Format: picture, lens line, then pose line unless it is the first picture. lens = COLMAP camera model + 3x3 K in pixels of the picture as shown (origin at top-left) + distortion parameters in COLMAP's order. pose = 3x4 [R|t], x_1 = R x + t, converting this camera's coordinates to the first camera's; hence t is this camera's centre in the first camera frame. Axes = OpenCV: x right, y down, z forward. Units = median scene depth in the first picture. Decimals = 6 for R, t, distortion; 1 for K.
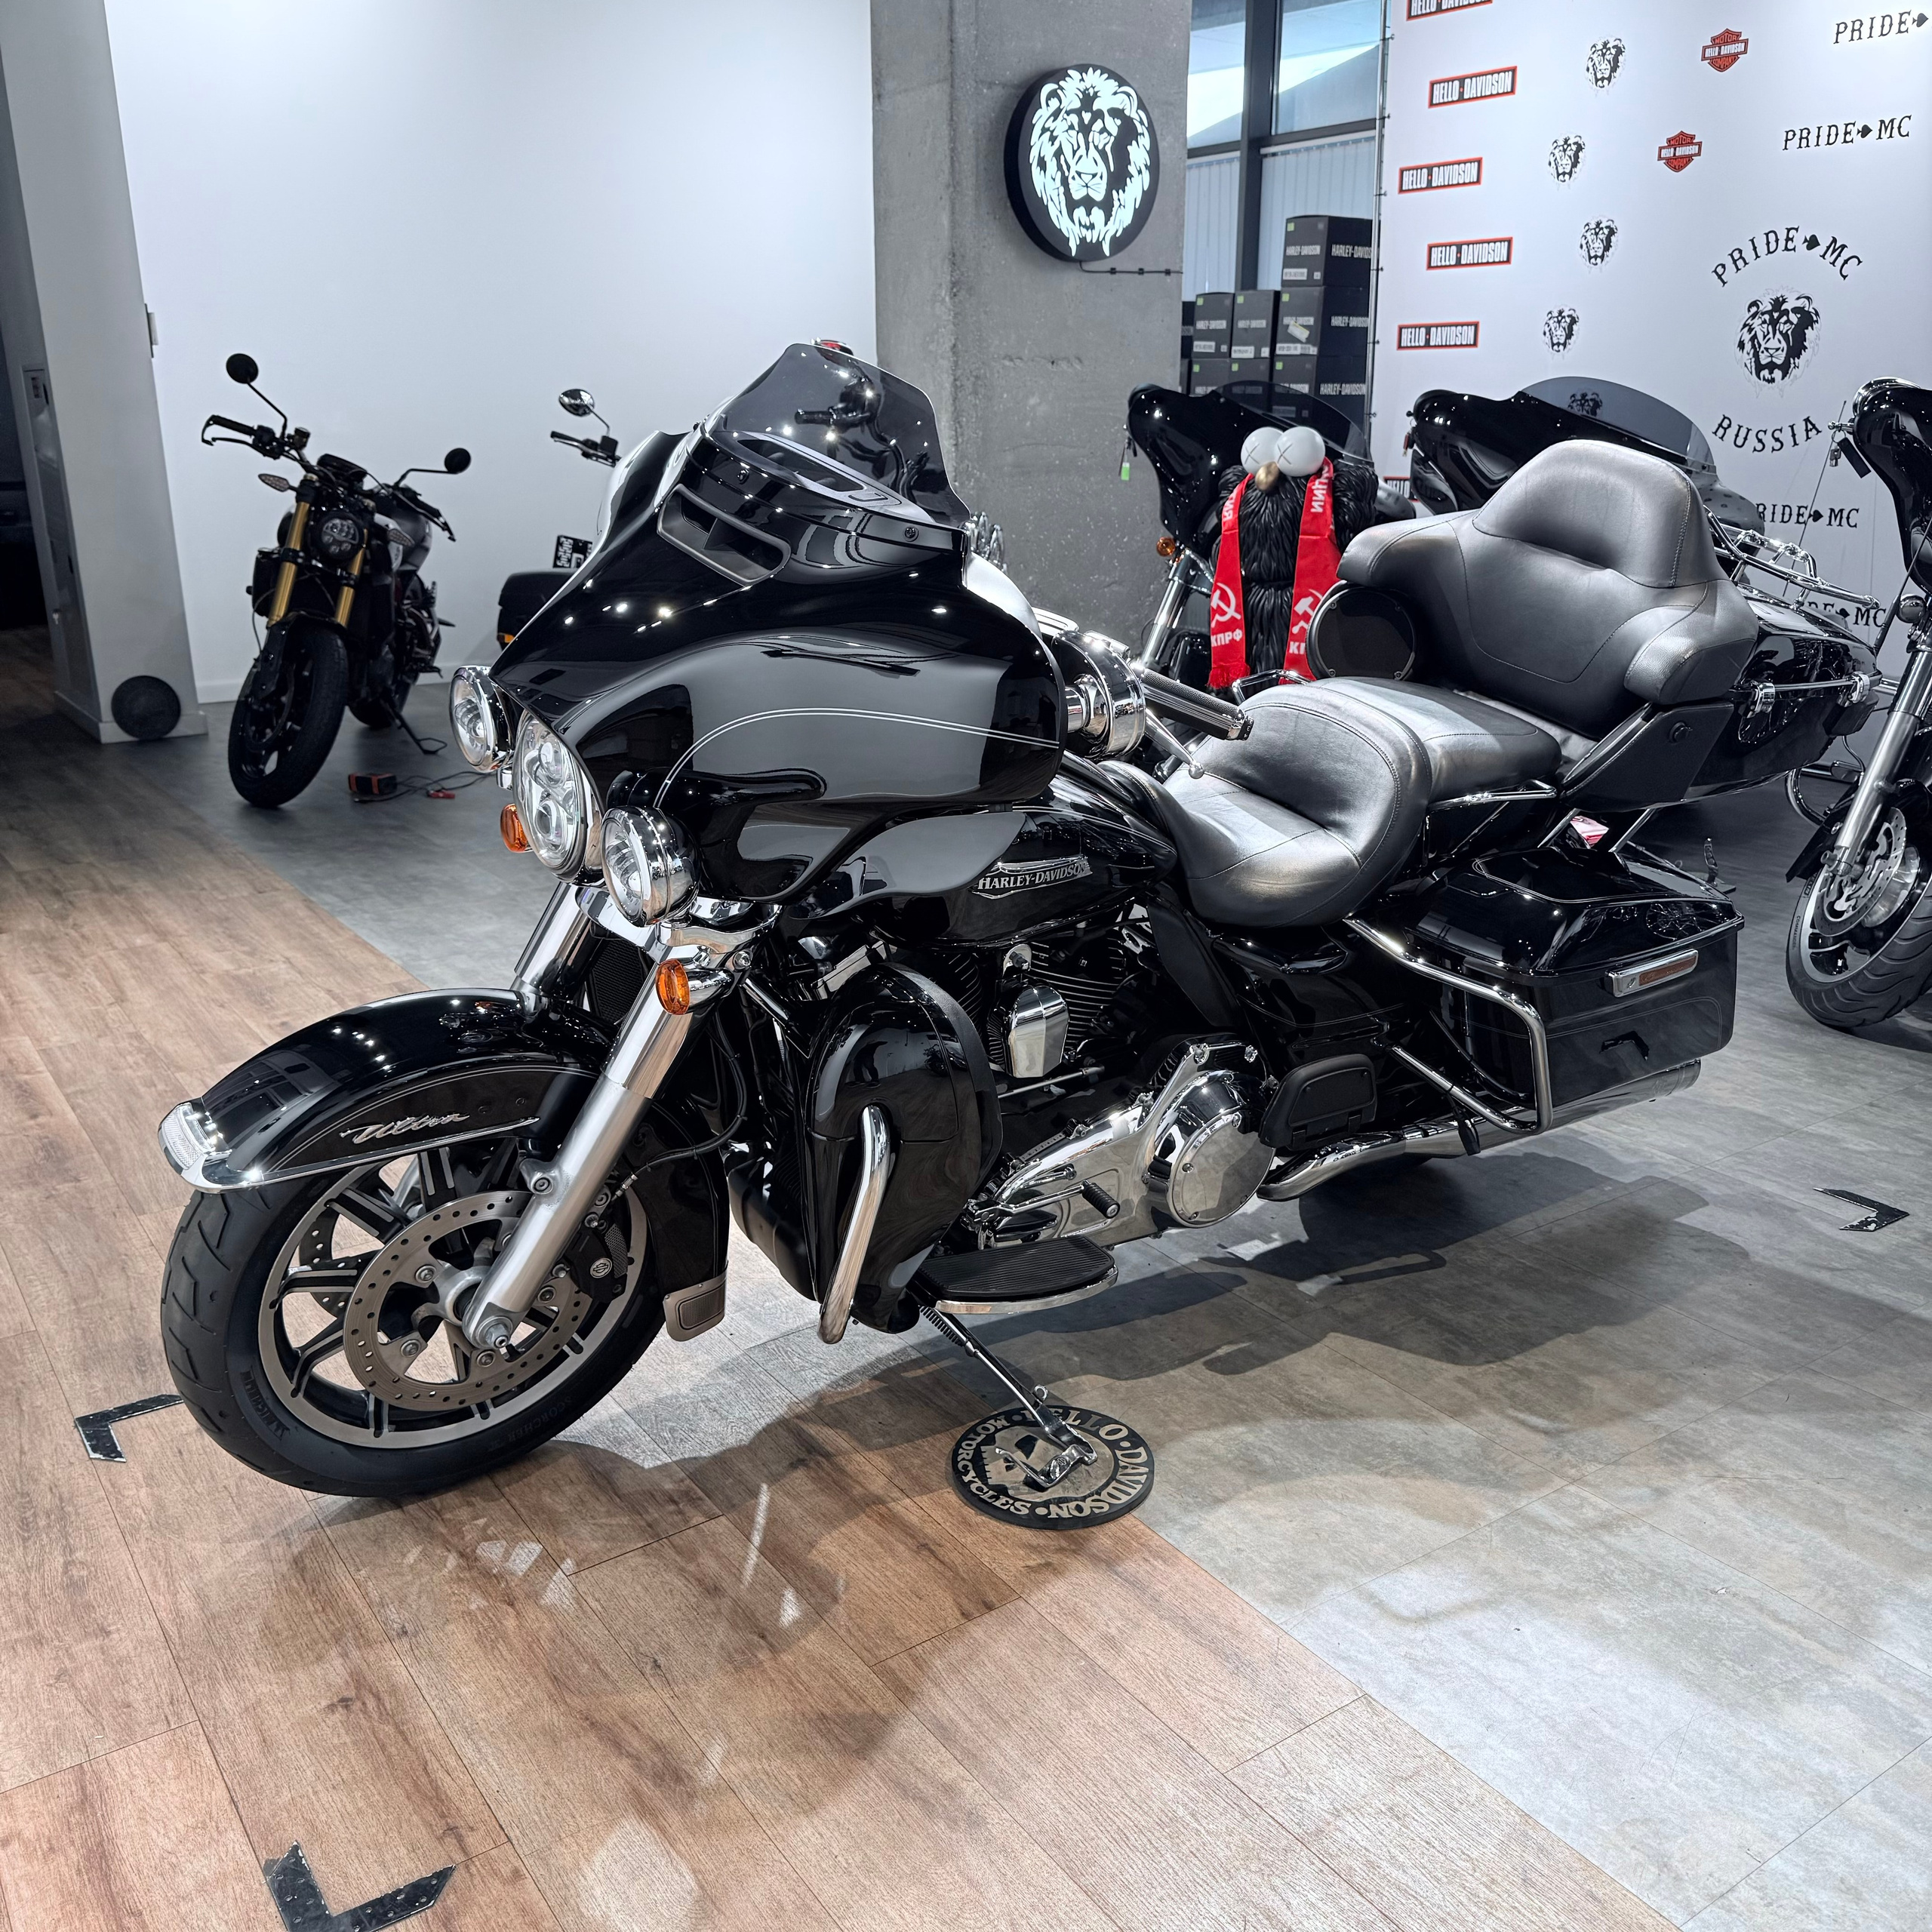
lens RADIAL K [[1814.5, 0, 966.0], [0, 1814.5, 966.0], [0, 0, 1]] dist [0.193745, -0.369516]
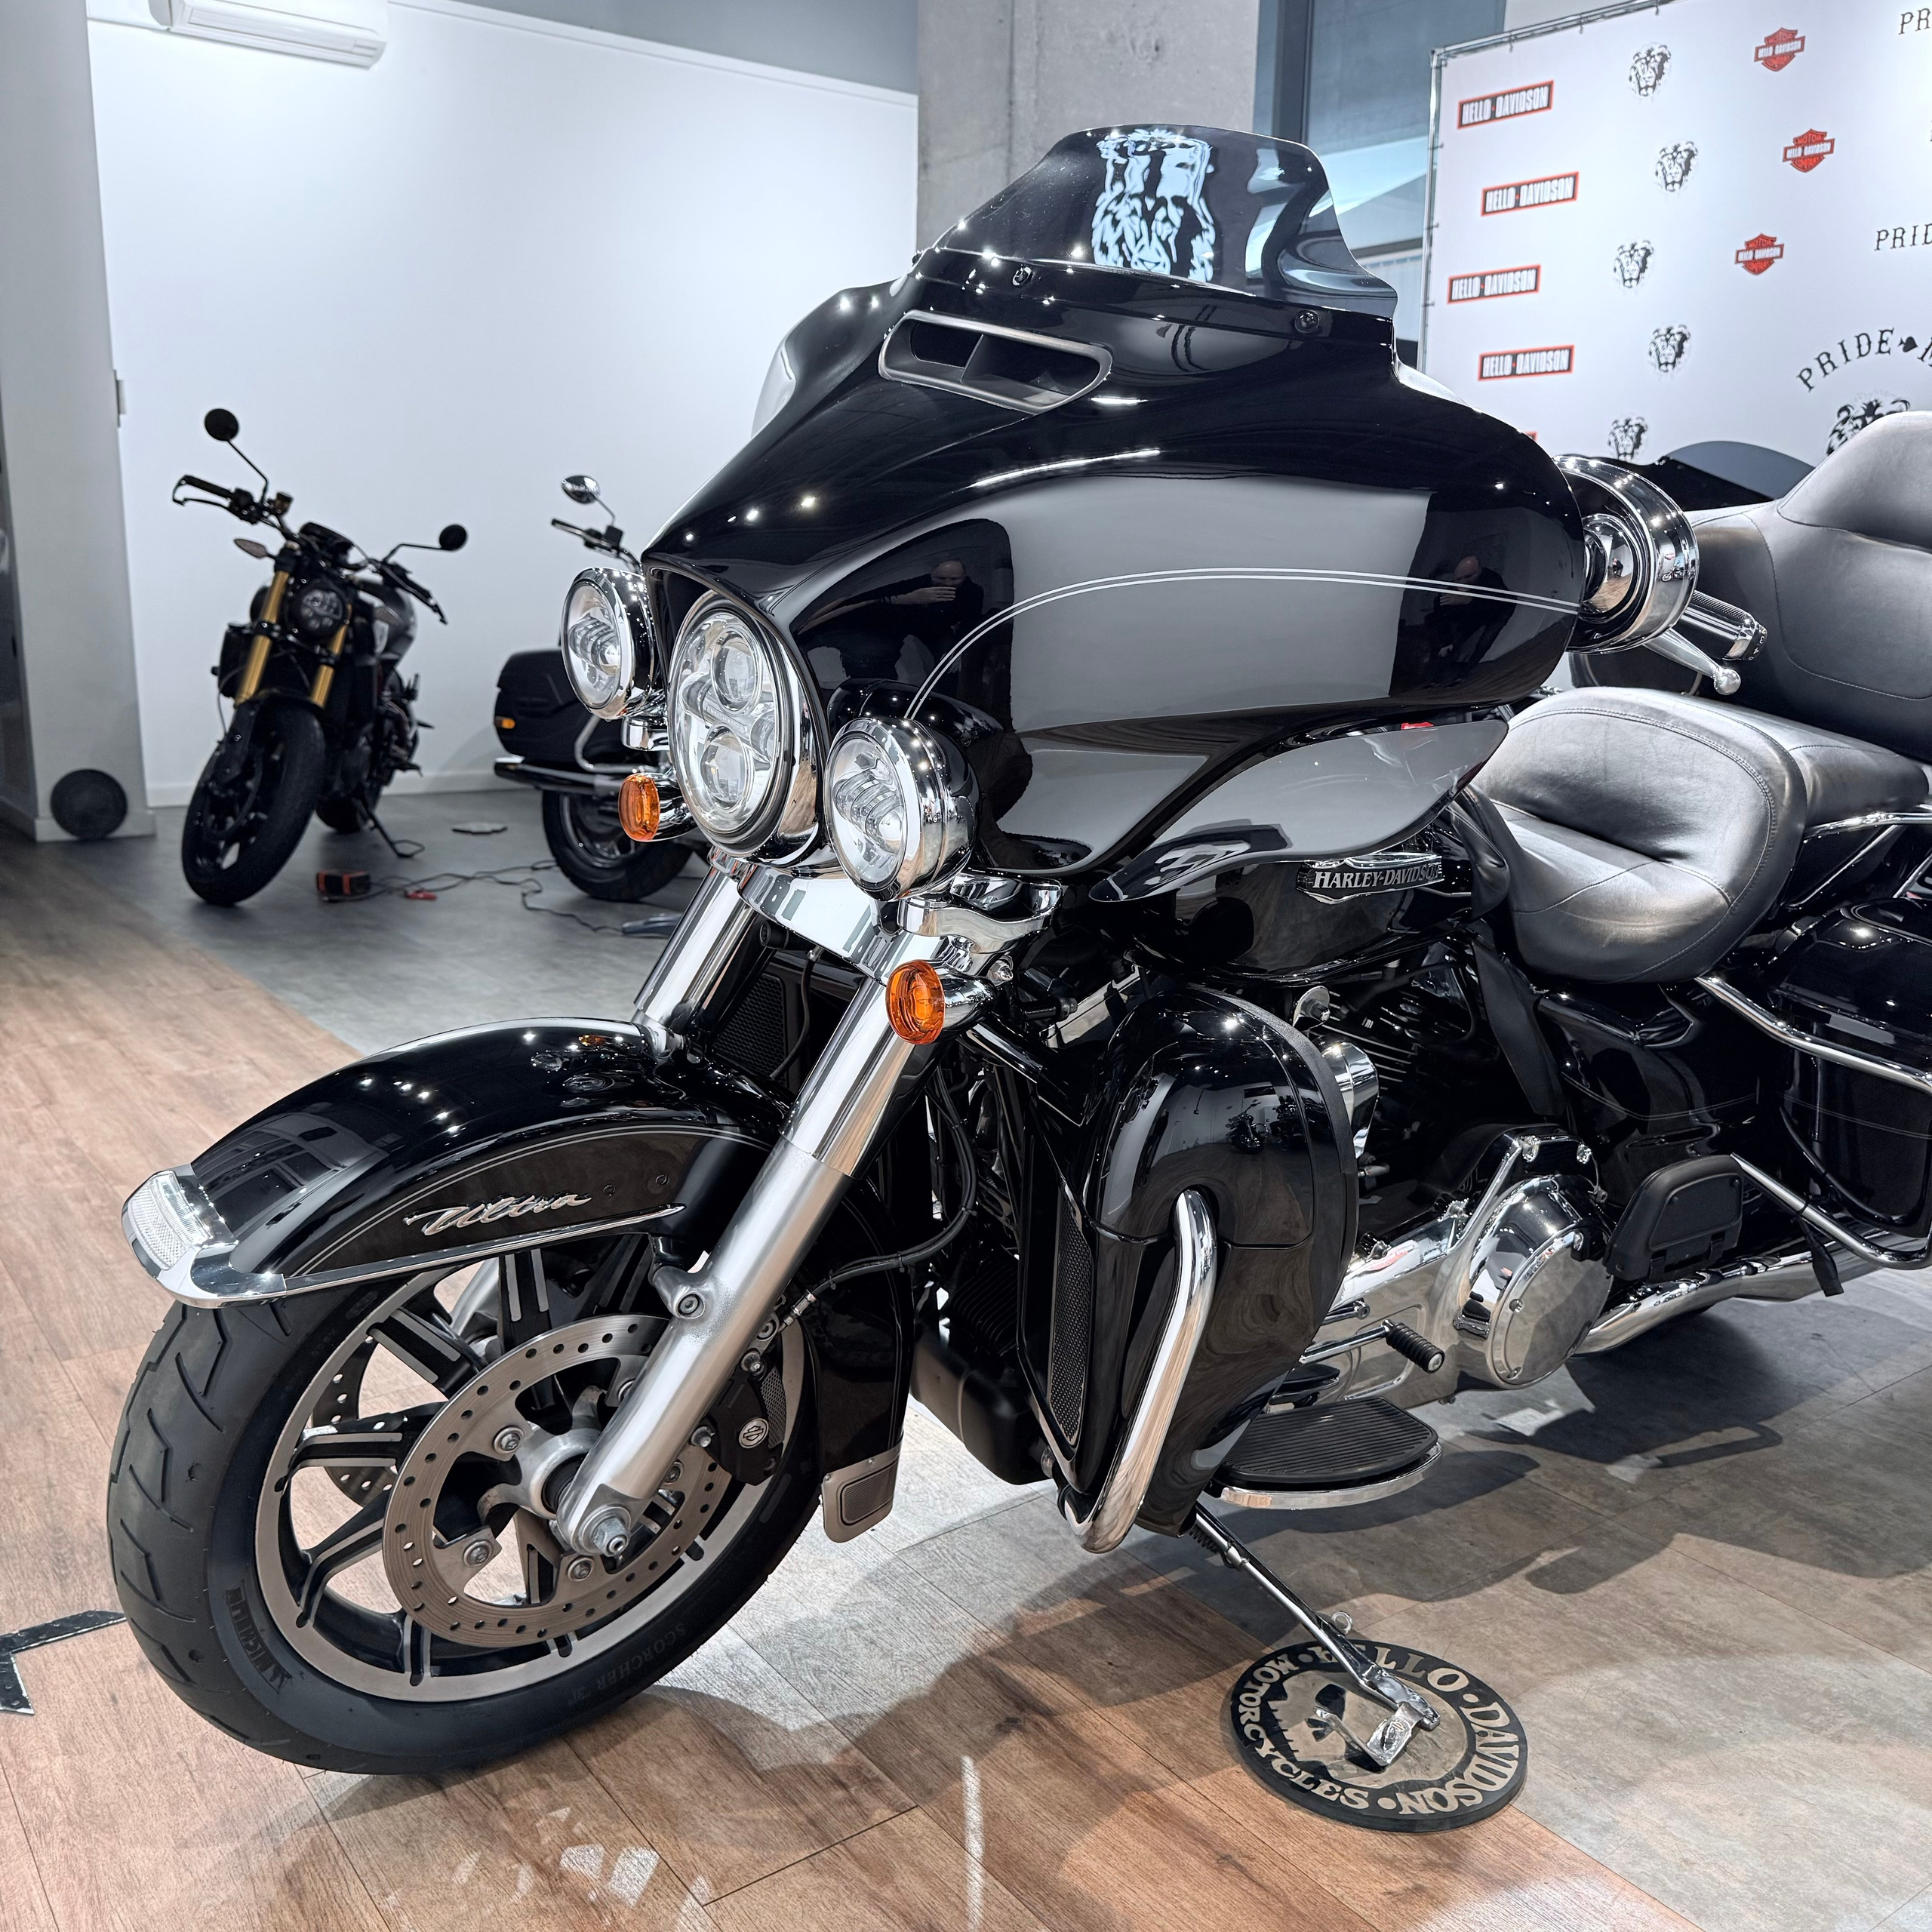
lens RADIAL K [[1787.9, 0, 956.2], [0, 1787.9, 972.5], [0, 0, 1]] dist [0.126456, -0.223553]
pose [[0.999031, 0.016631, 0.040757, -0.133320], [-0.012769, 0.995562, -0.093234, 0.047652], [-0.042127, 0.092623, 0.994810, 0.269895]]
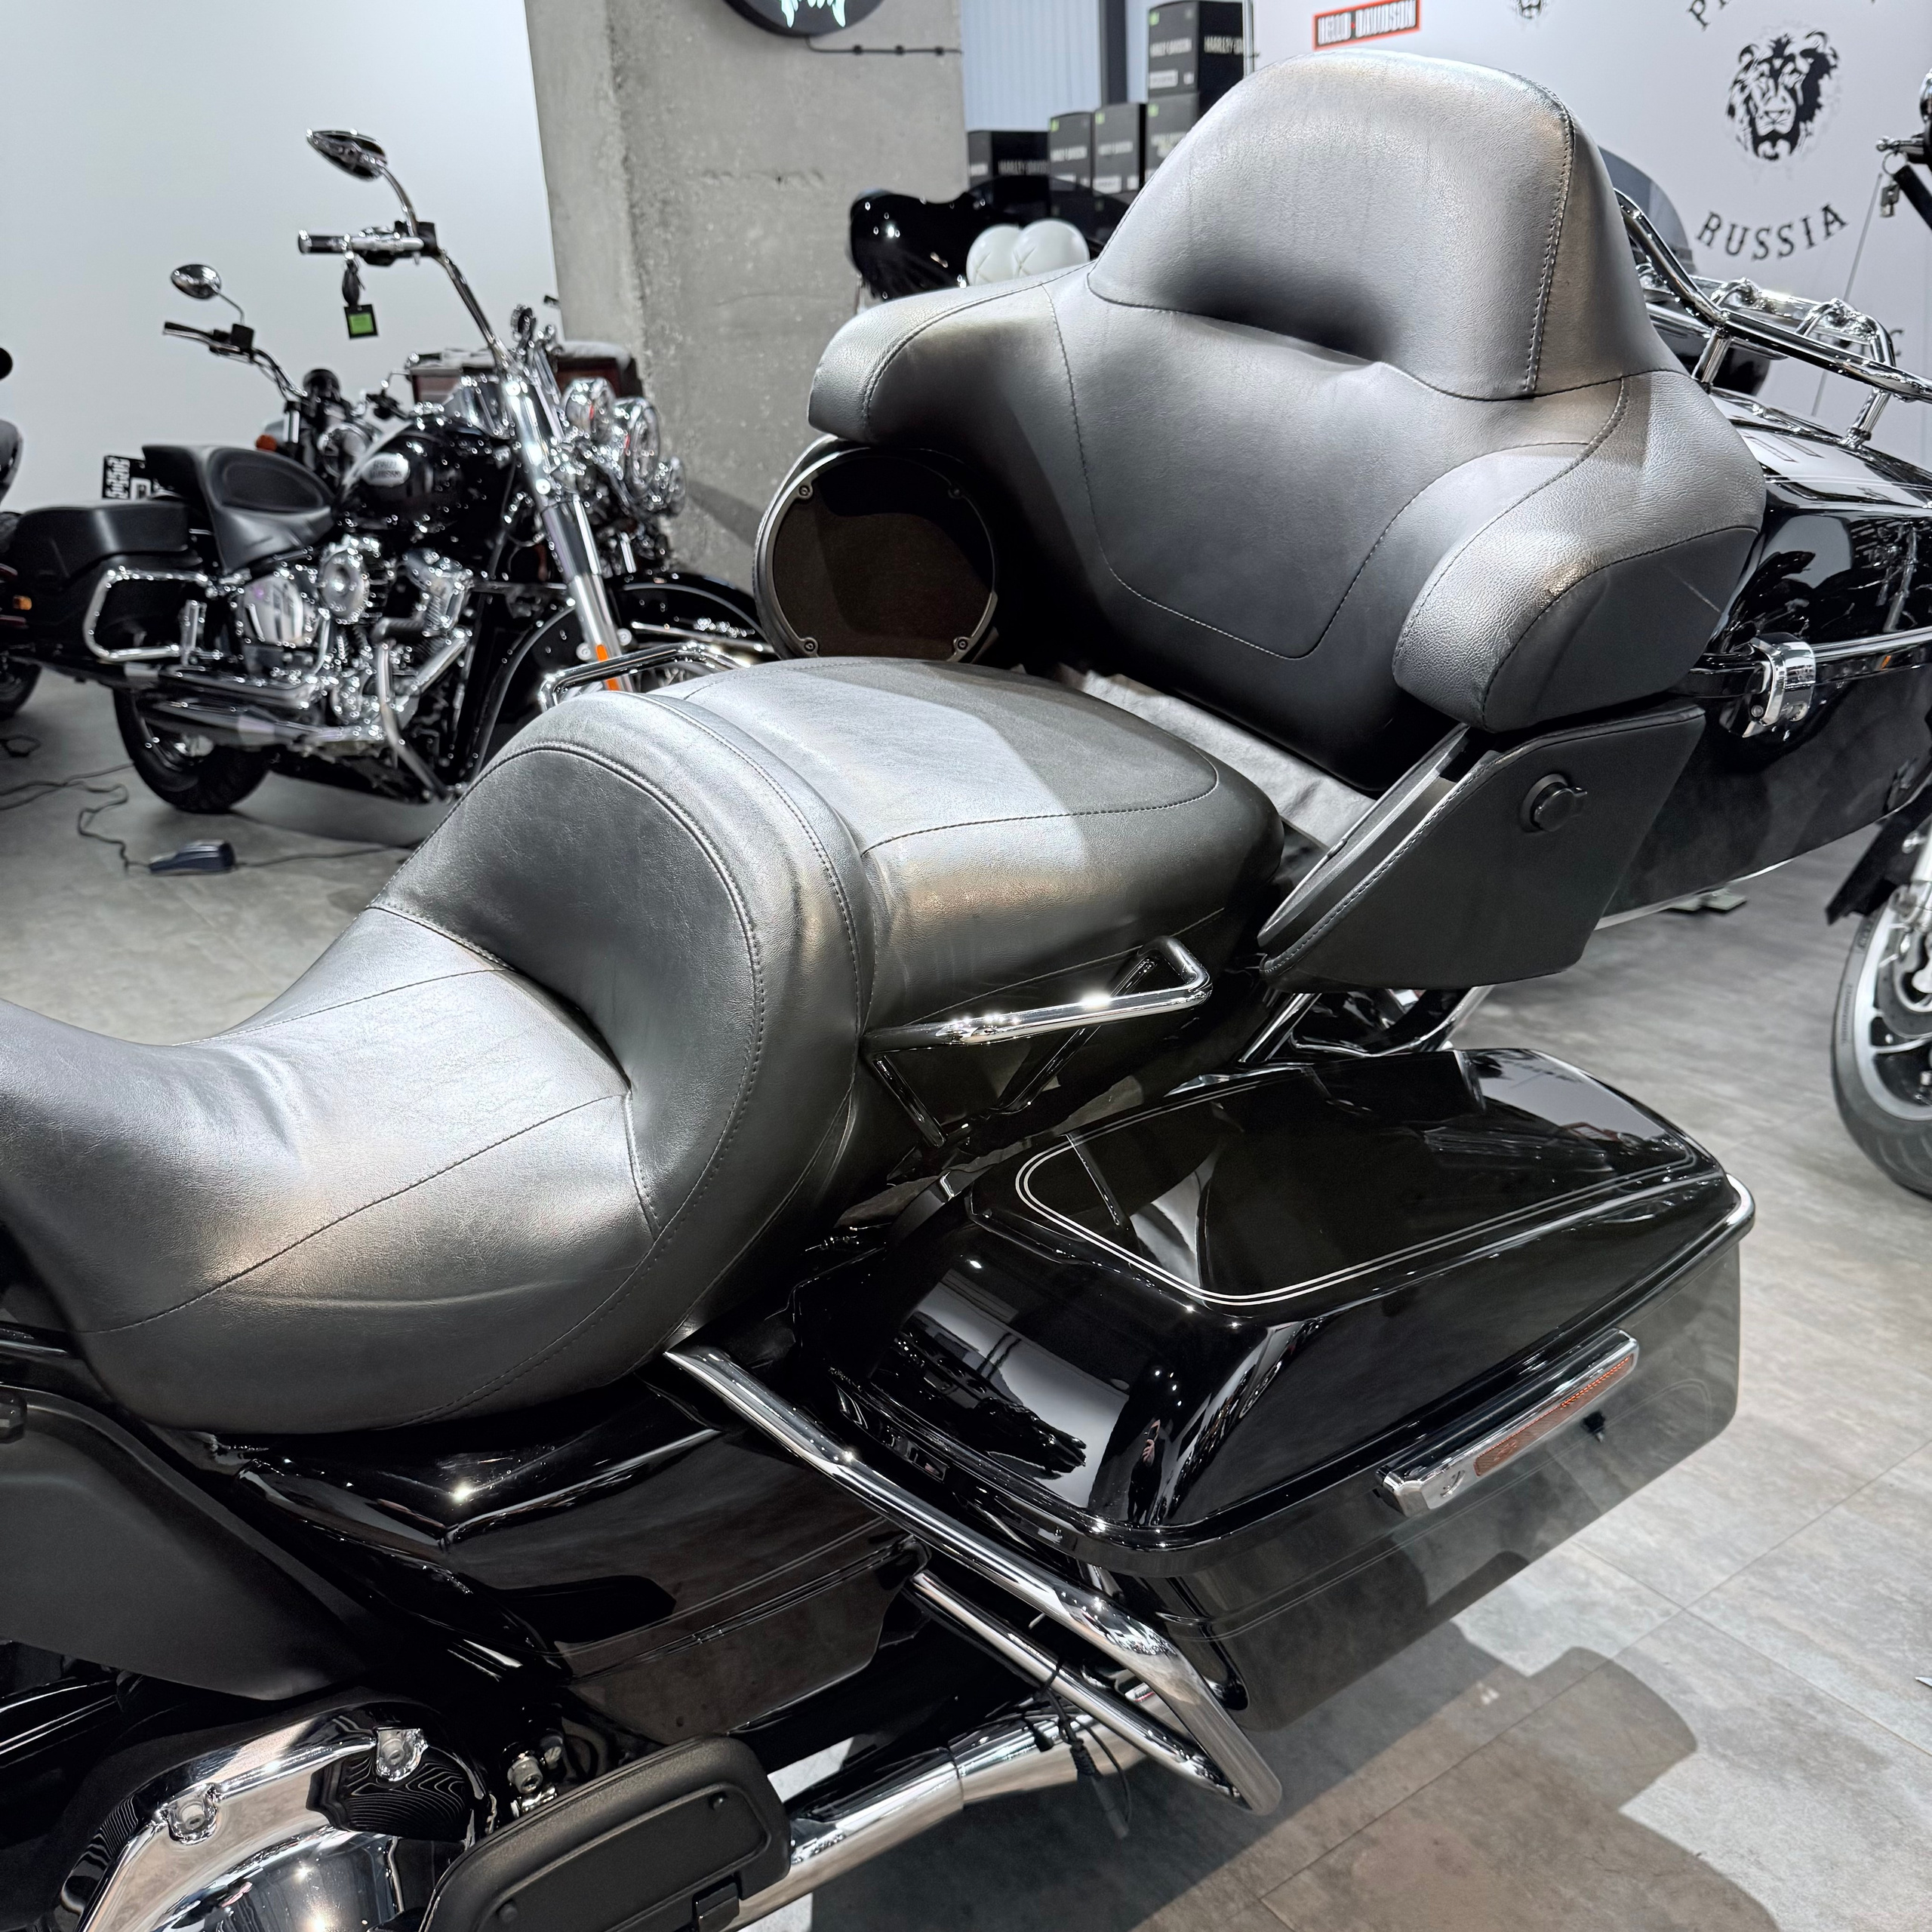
lens RADIAL K [[1795.6, 0, 960.6], [0, 1795.6, 951.3], [0, 0, 1]] dist [0.064736, -0.113441]
pose [[0.998709, -0.045449, -0.022704, 0.262653], [0.046321, 0.998145, 0.039504, -0.109762], [0.020867, -0.040505, 0.998961, 0.614385]]
